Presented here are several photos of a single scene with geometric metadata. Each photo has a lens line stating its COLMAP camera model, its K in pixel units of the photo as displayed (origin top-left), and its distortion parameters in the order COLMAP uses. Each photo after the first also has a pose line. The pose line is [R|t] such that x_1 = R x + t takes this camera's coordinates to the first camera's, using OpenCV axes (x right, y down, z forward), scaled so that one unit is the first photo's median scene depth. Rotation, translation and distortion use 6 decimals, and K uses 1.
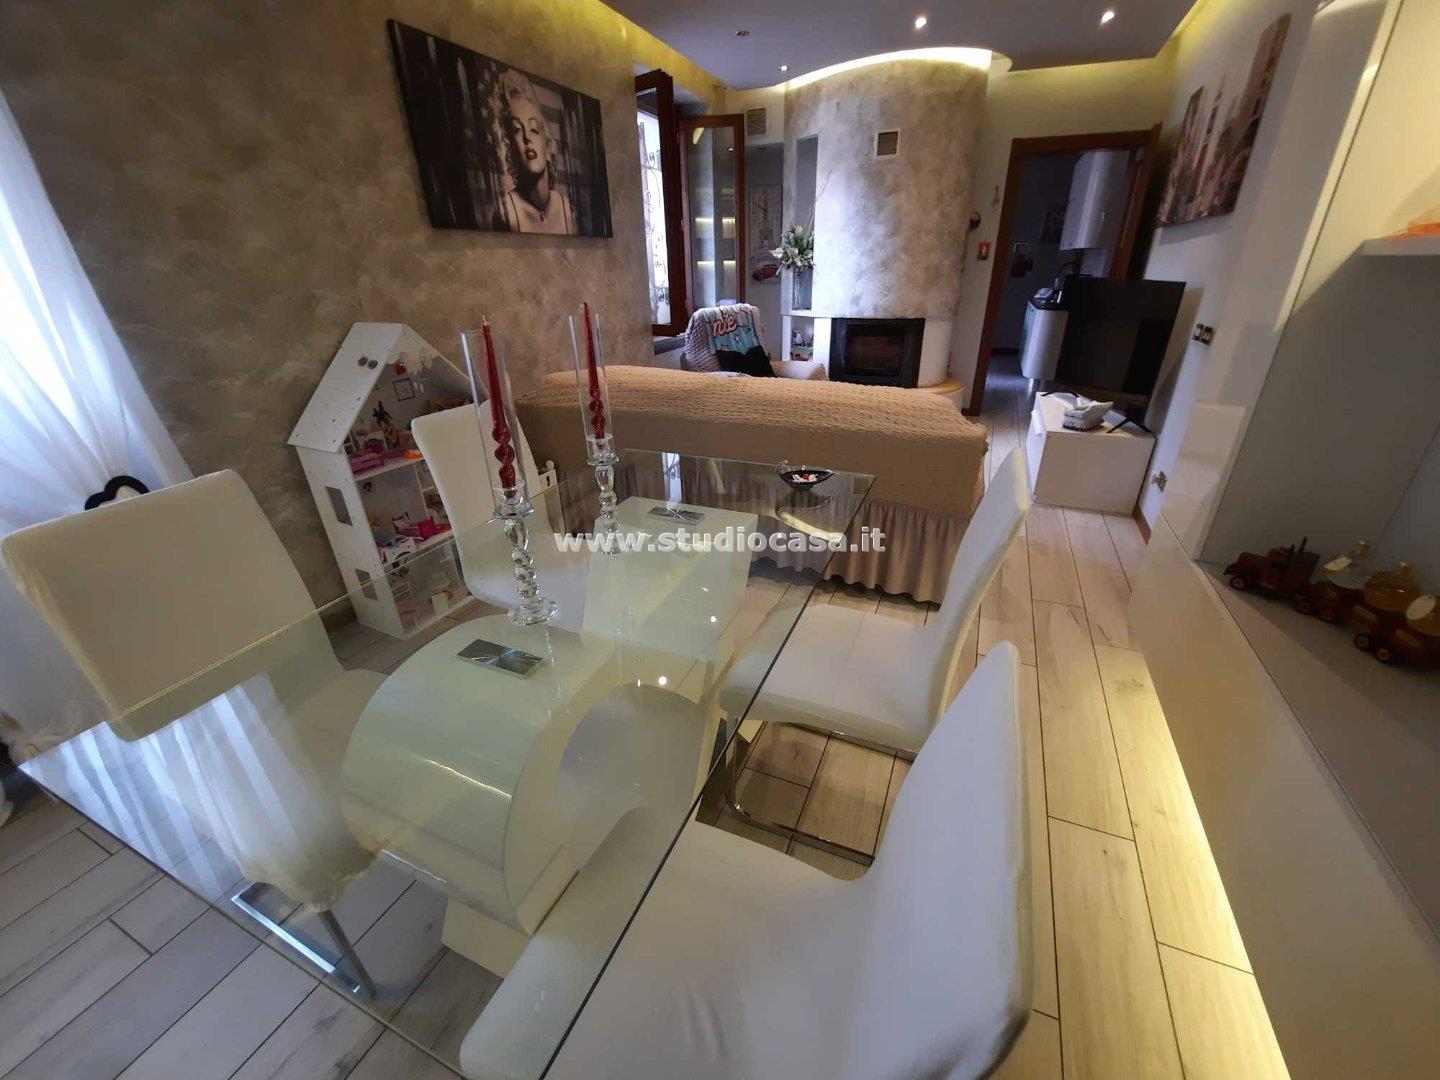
lens RADIAL K [[570.1, 0, 717.3], [0, 570.1, 558.1], [0, 0, 1]] dist [0.000834, -0.012038]
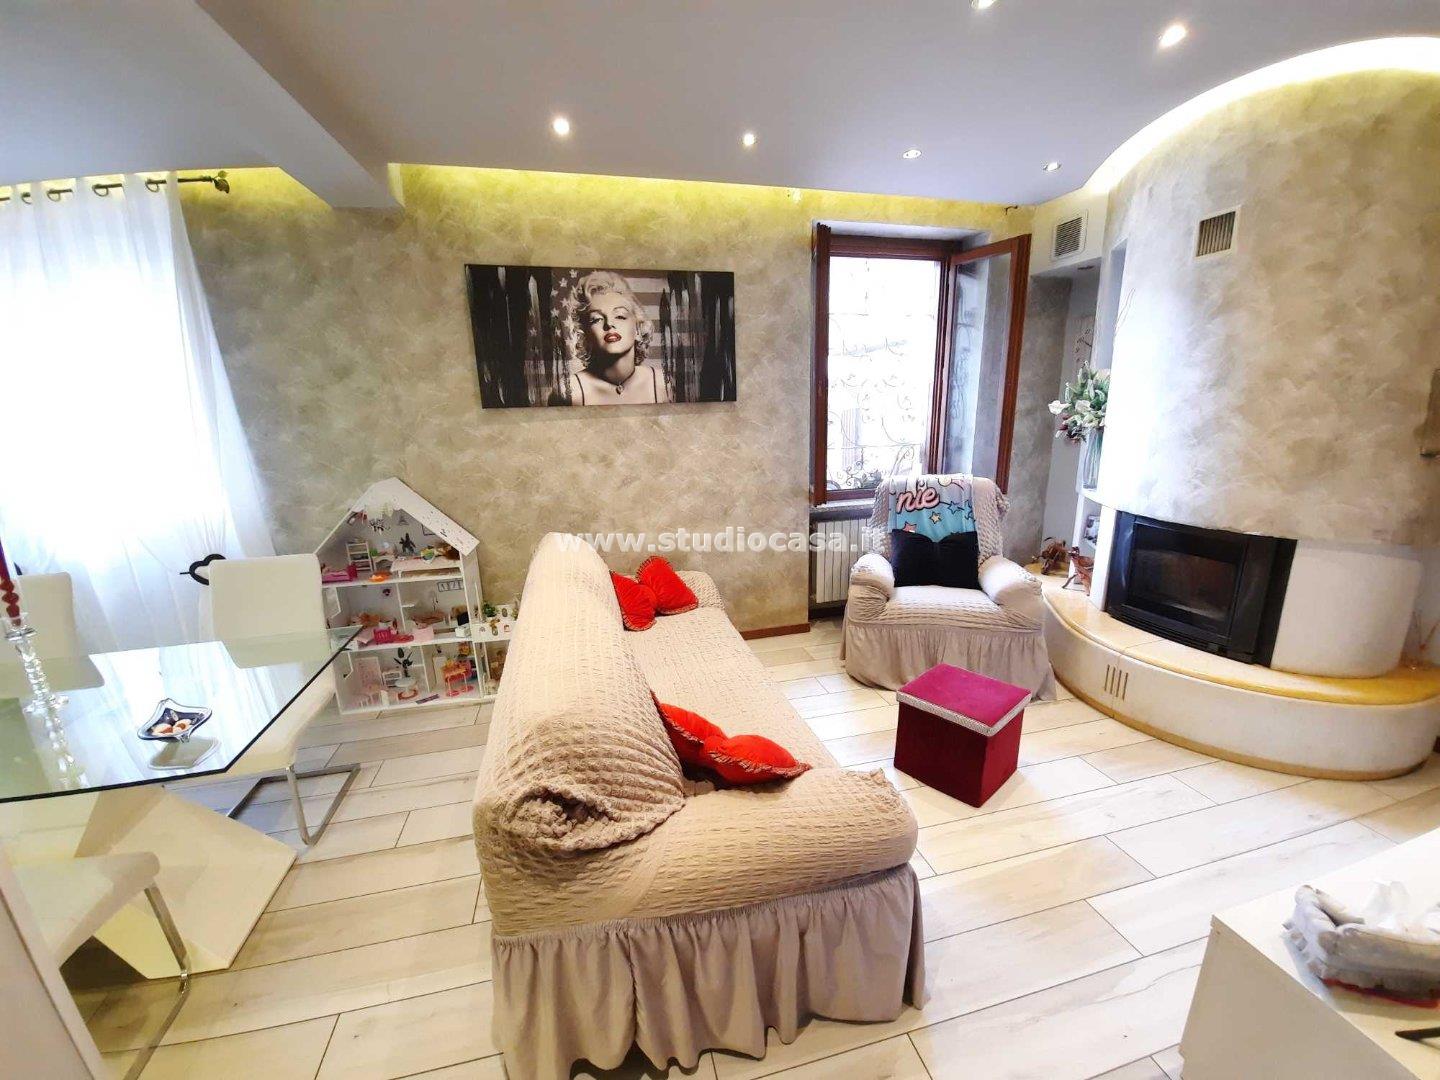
lens RADIAL K [[570.1, 0, 717.3], [0, 570.1, 558.1], [0, 0, 1]] dist [0.000834, -0.012038]
pose [[0.610453, 0.209803, -0.763760, 0.674858], [-0.347943, 0.937289, -0.020631, -0.349450], [0.711535, 0.278339, 0.645171, 0.534309]]
